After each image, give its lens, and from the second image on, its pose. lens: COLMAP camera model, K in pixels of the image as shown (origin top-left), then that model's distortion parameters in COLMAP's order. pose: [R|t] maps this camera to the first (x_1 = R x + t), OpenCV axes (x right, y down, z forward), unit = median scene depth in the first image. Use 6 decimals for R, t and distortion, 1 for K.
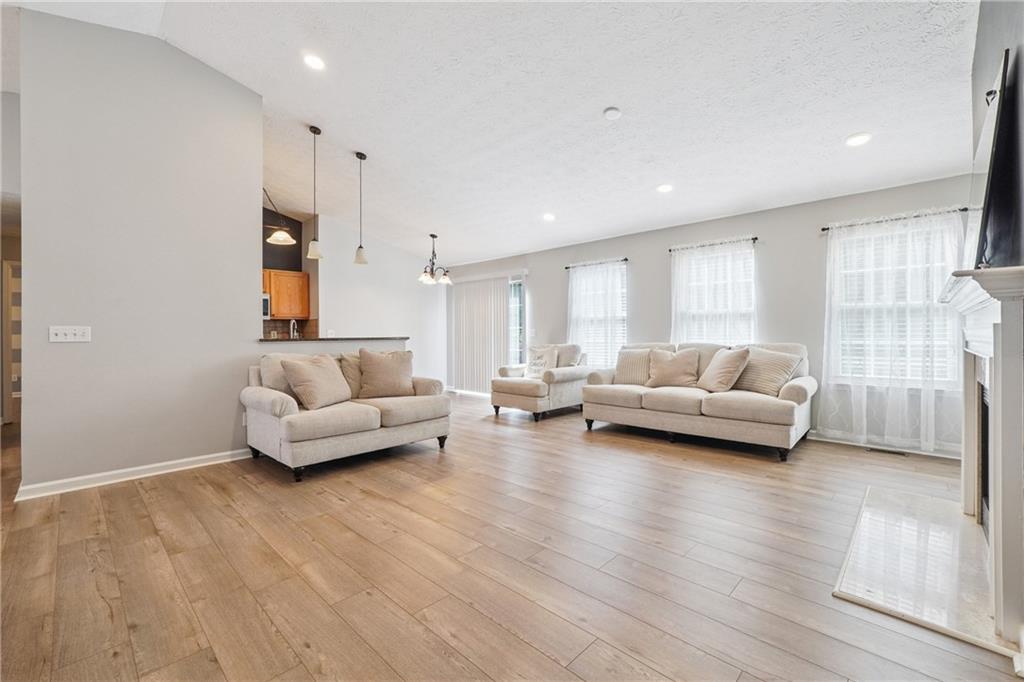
lens RADIAL K [[428.0, 0, 518.9], [0, 428.0, 336.5], [0, 0, 1]] dist [-0.010943, -0.000140]
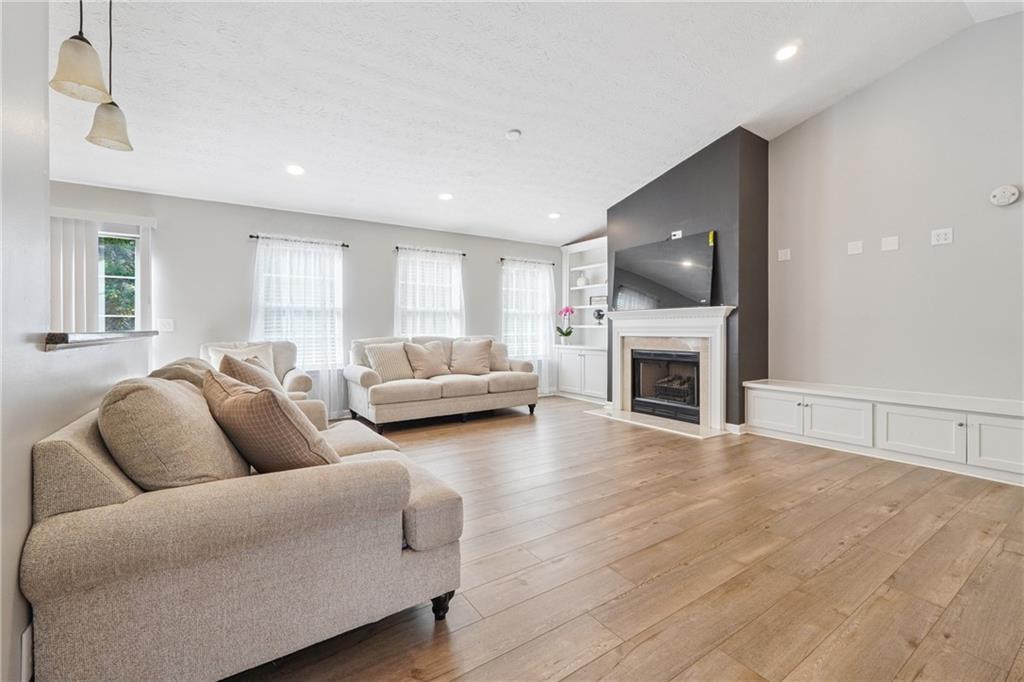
lens RADIAL K [[428.0, 0, 518.7], [0, 428.0, 333.8], [0, 0, 1]] dist [-0.010943, -0.000140]
pose [[0.227923, -0.005582, 0.973663, -1.220934], [0.005572, 0.999975, 0.004428, 0.008877], [-0.973663, 0.004416, 0.227948, 0.993356]]
